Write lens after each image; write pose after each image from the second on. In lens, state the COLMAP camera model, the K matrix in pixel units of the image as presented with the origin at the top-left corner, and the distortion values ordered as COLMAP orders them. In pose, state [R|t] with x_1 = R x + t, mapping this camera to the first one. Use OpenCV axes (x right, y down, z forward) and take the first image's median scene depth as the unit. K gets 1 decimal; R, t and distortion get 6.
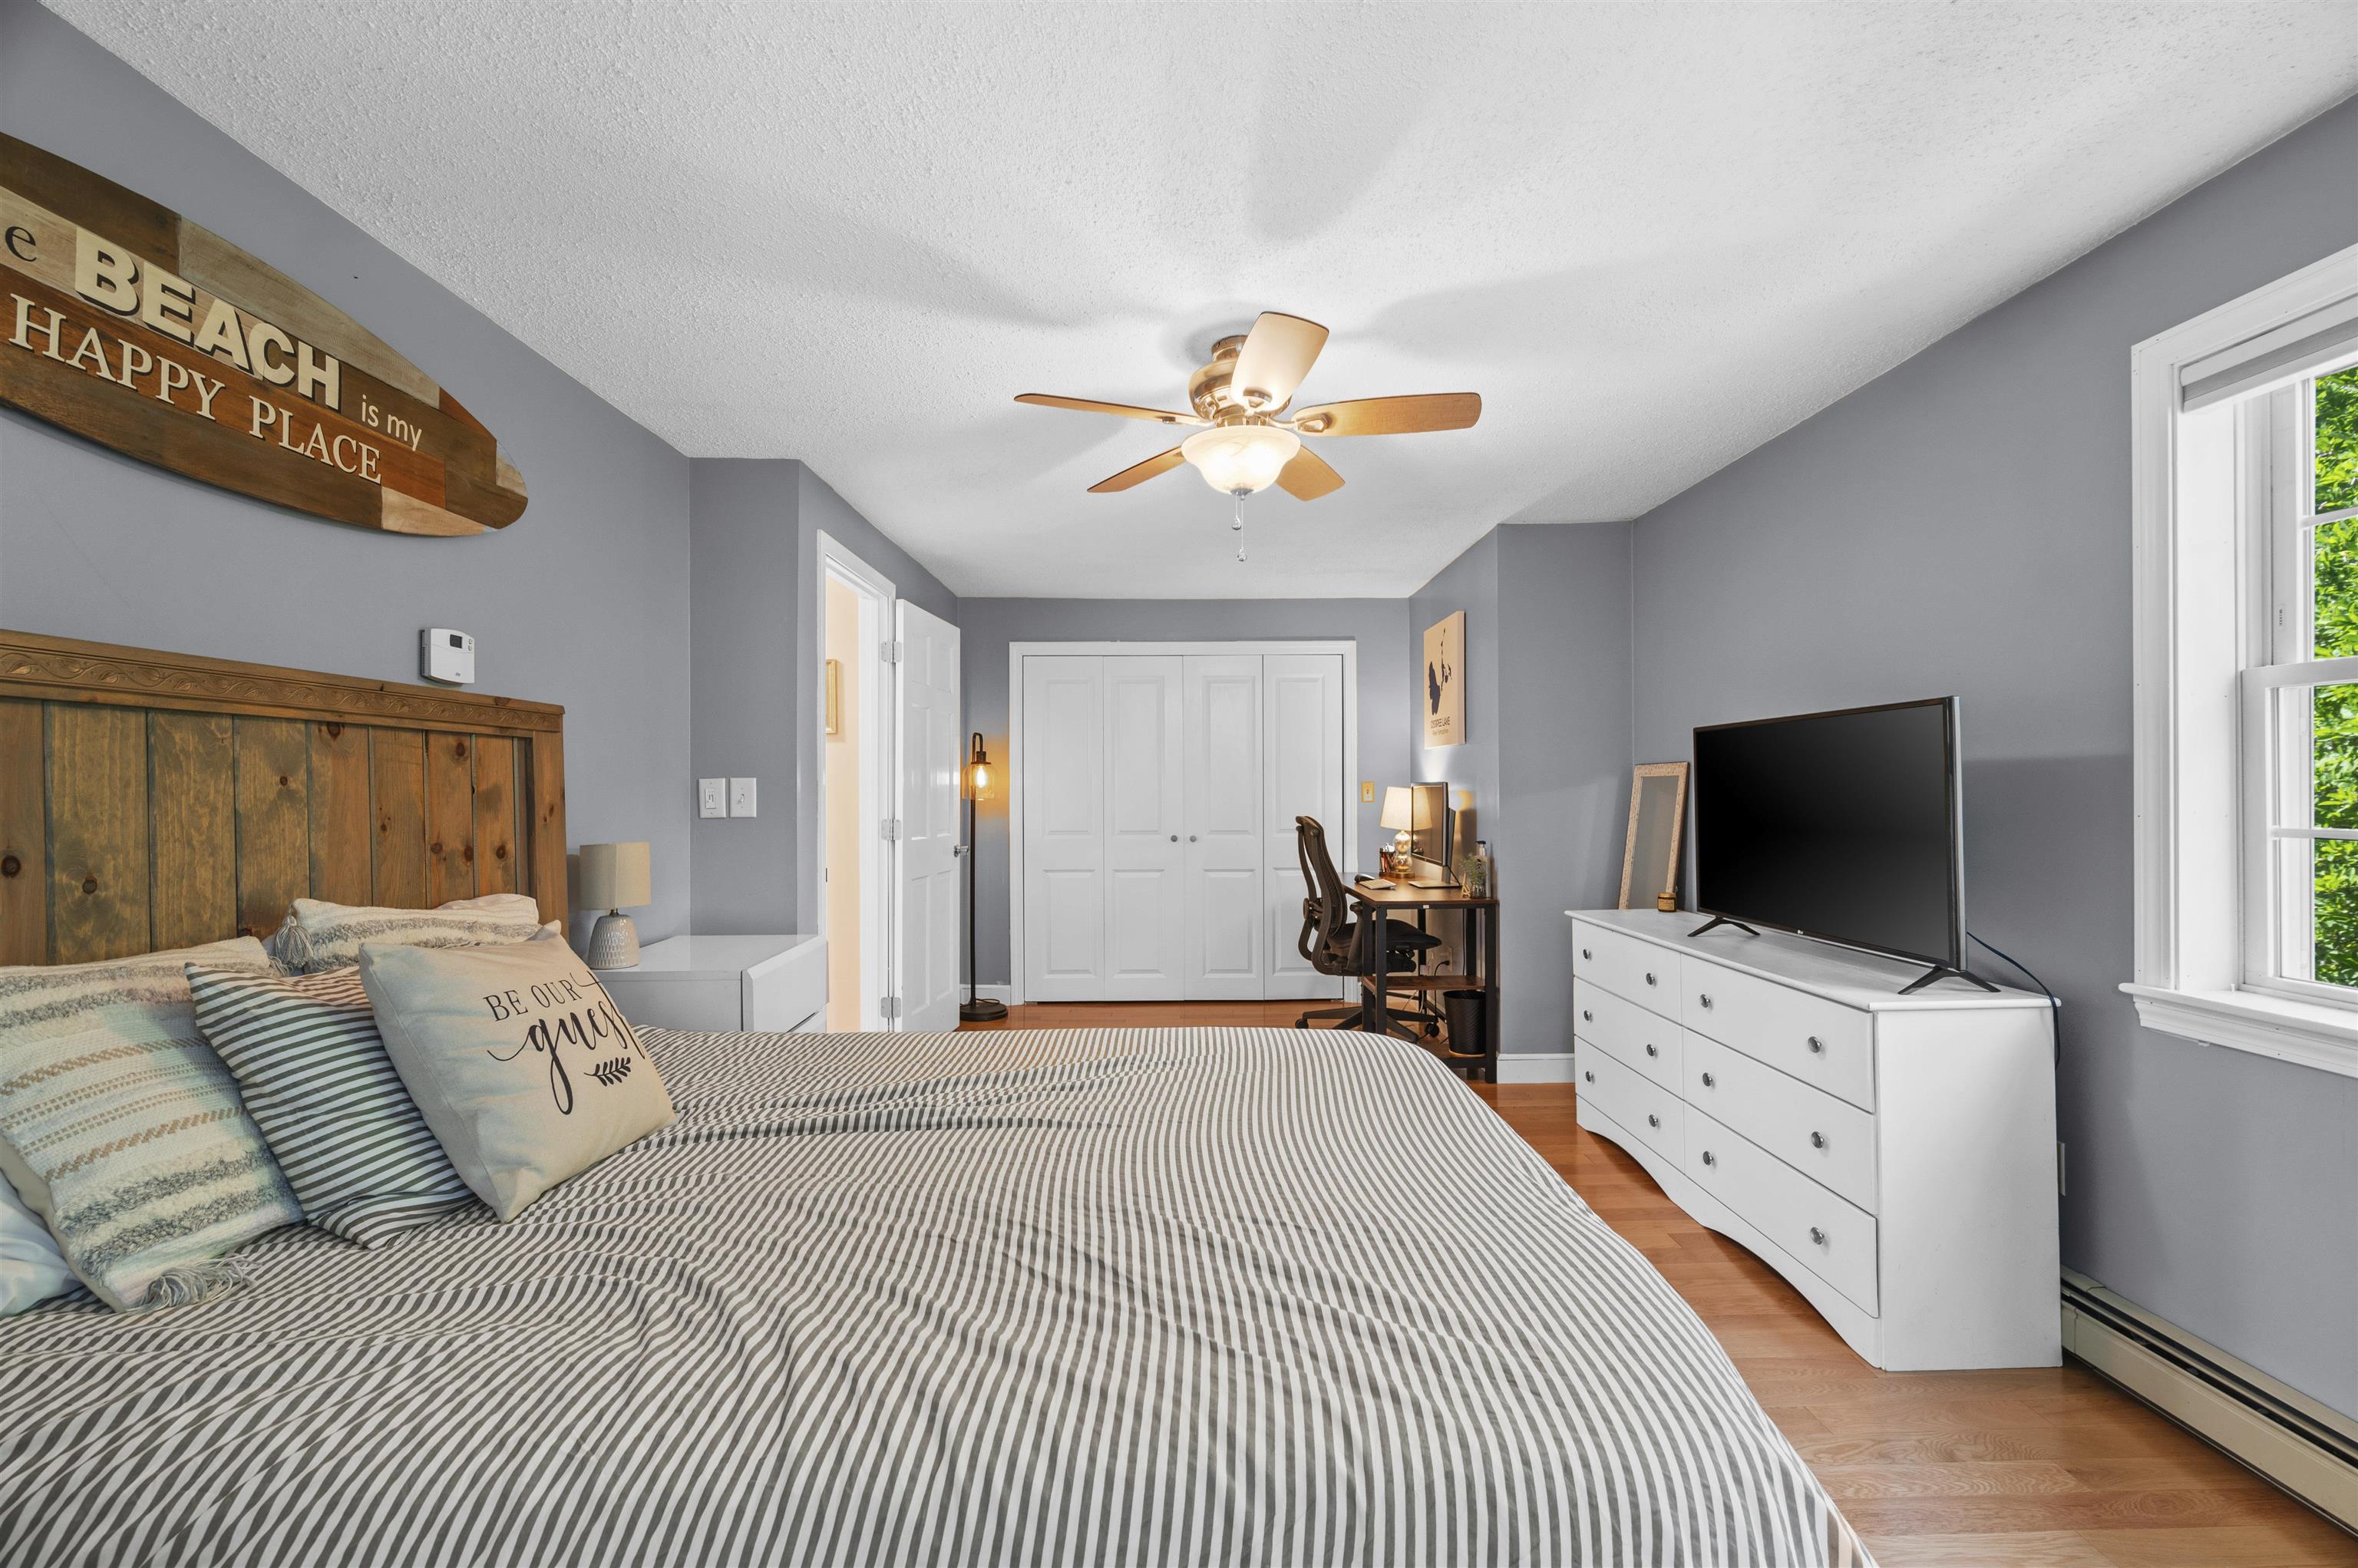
lens RADIAL K [[993.2, 0, 1182.1], [0, 993.2, 771.6], [0, 0, 1]] dist [0.001757, -0.000188]
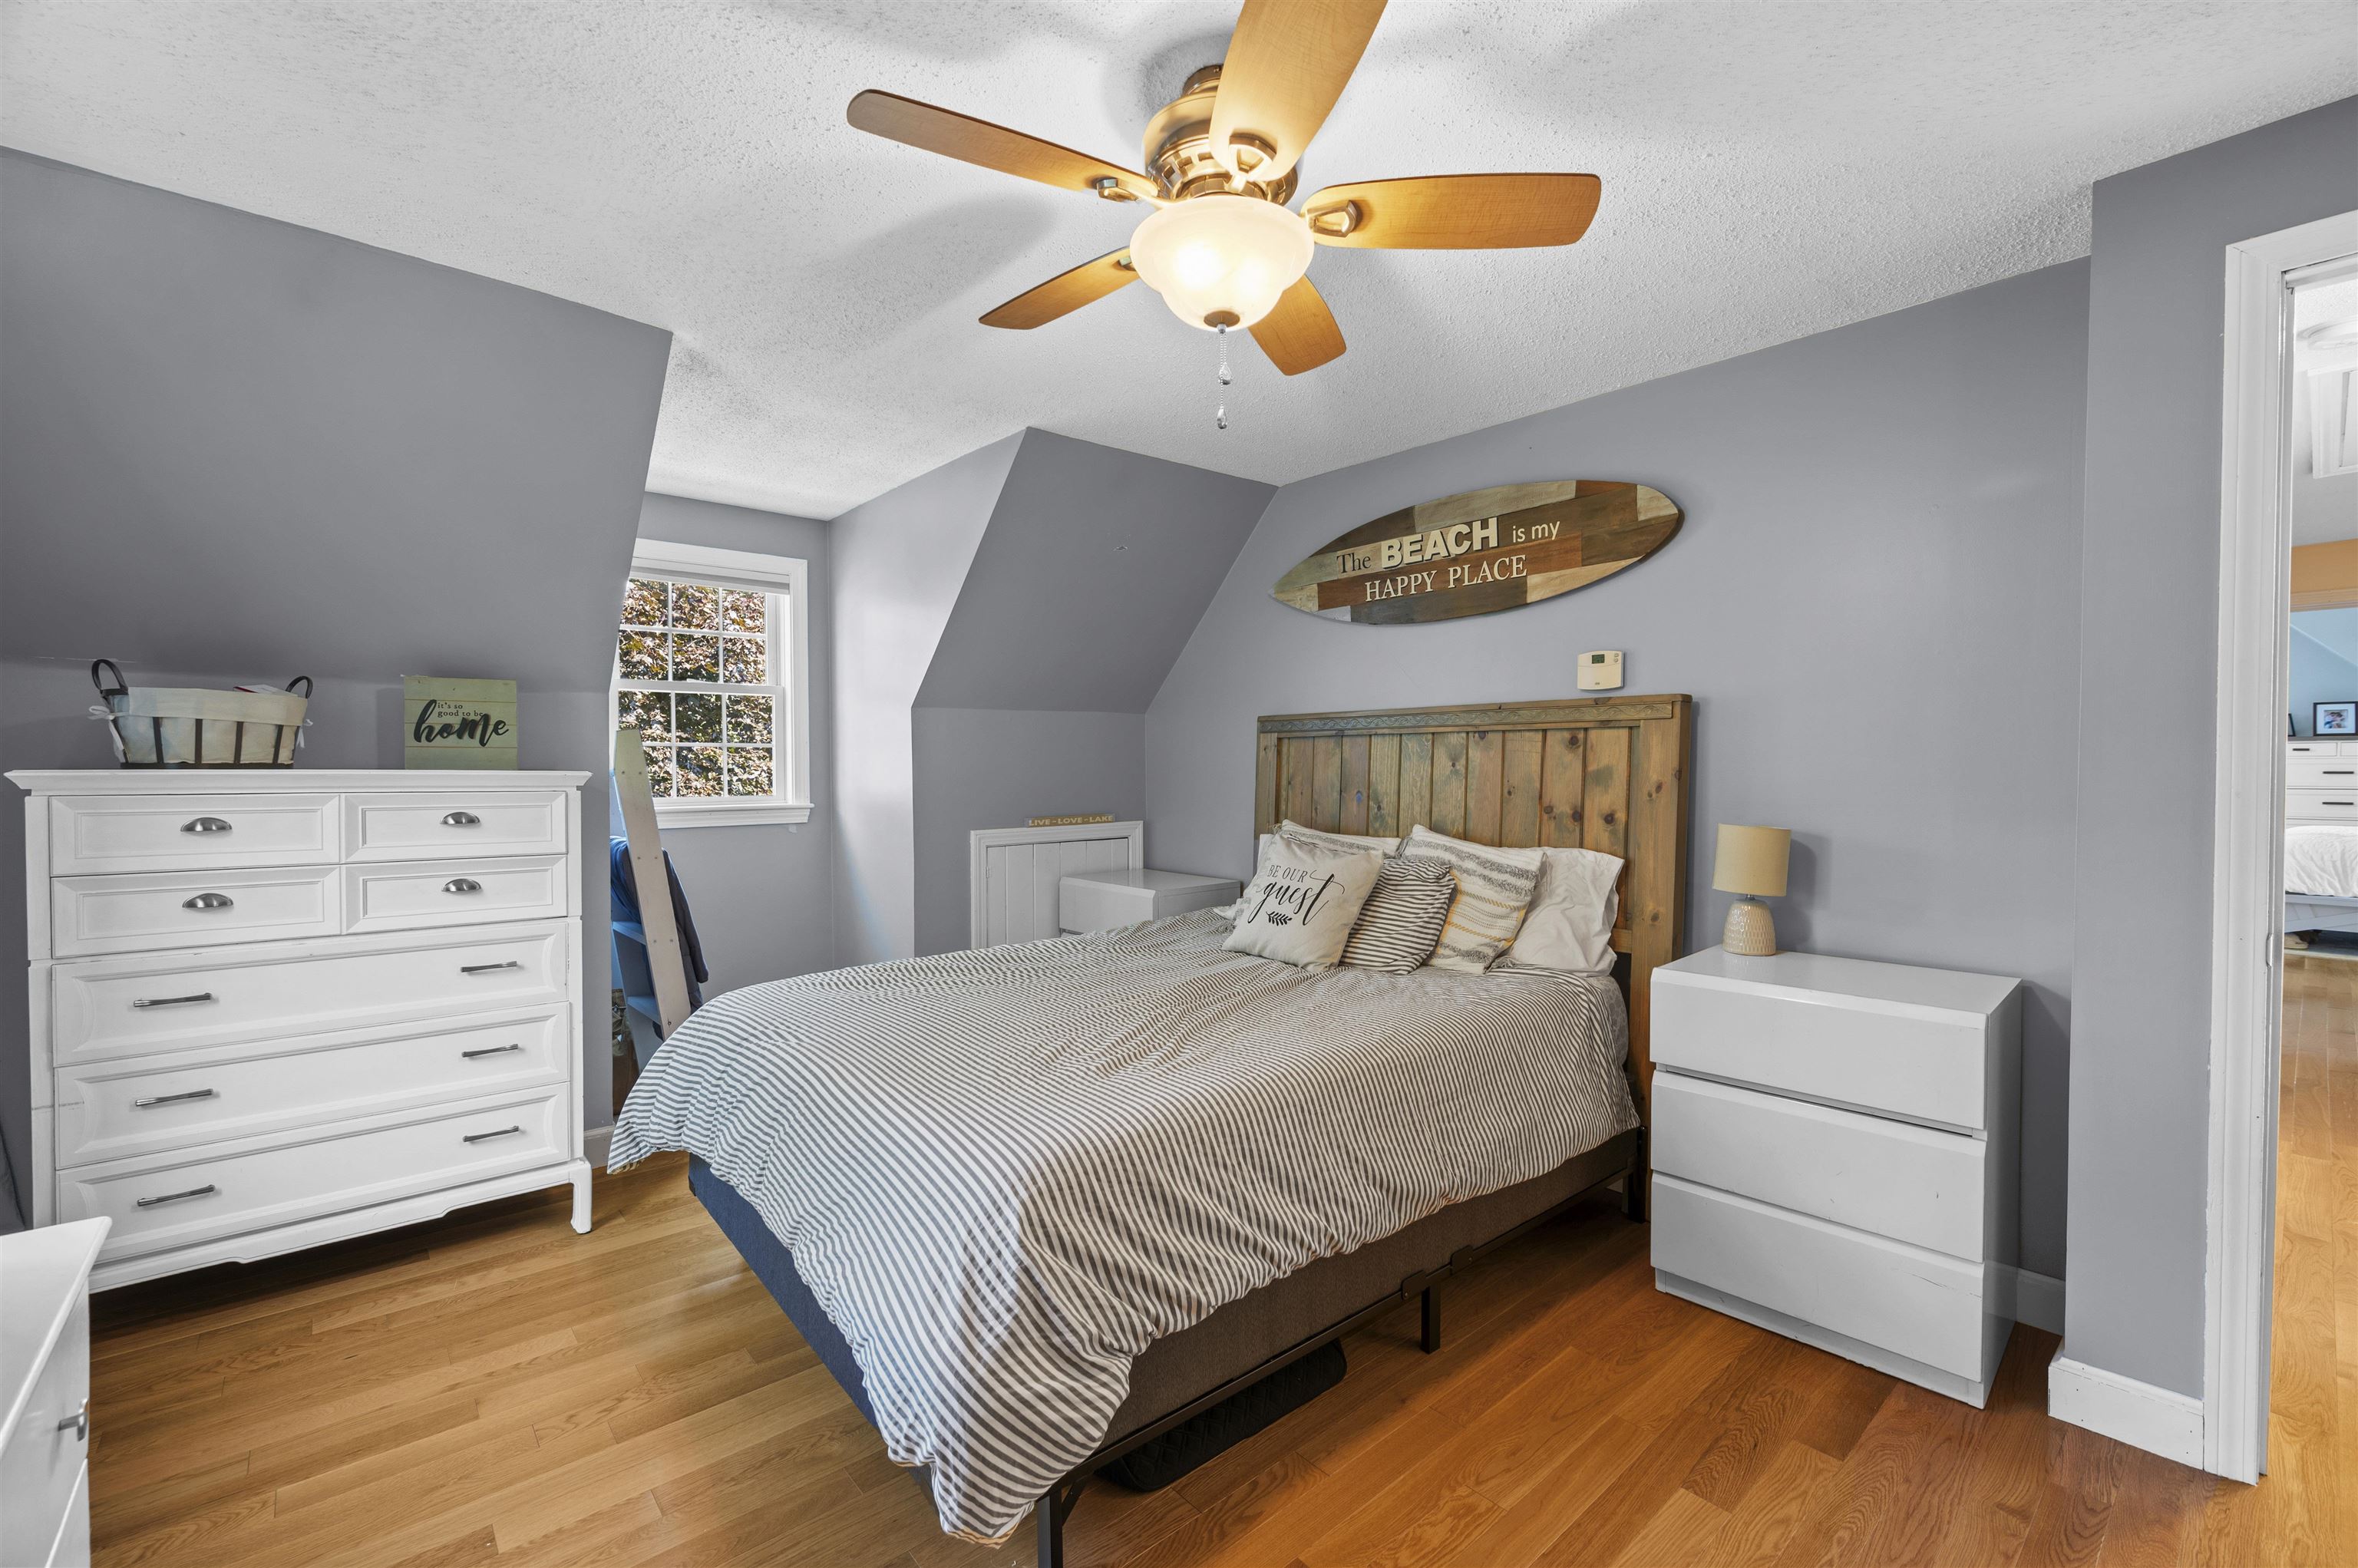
lens RADIAL K [[993.2, 0, 1182.1], [0, 993.2, 771.6], [0, 0, 1]] dist [0.001757, -0.000188]
pose [[-0.764986, 0.009942, -0.643970, 0.686461], [0.016750, 0.999850, -0.004461, 0.021363], [0.643829, -0.014199, -0.765038, 2.021984]]
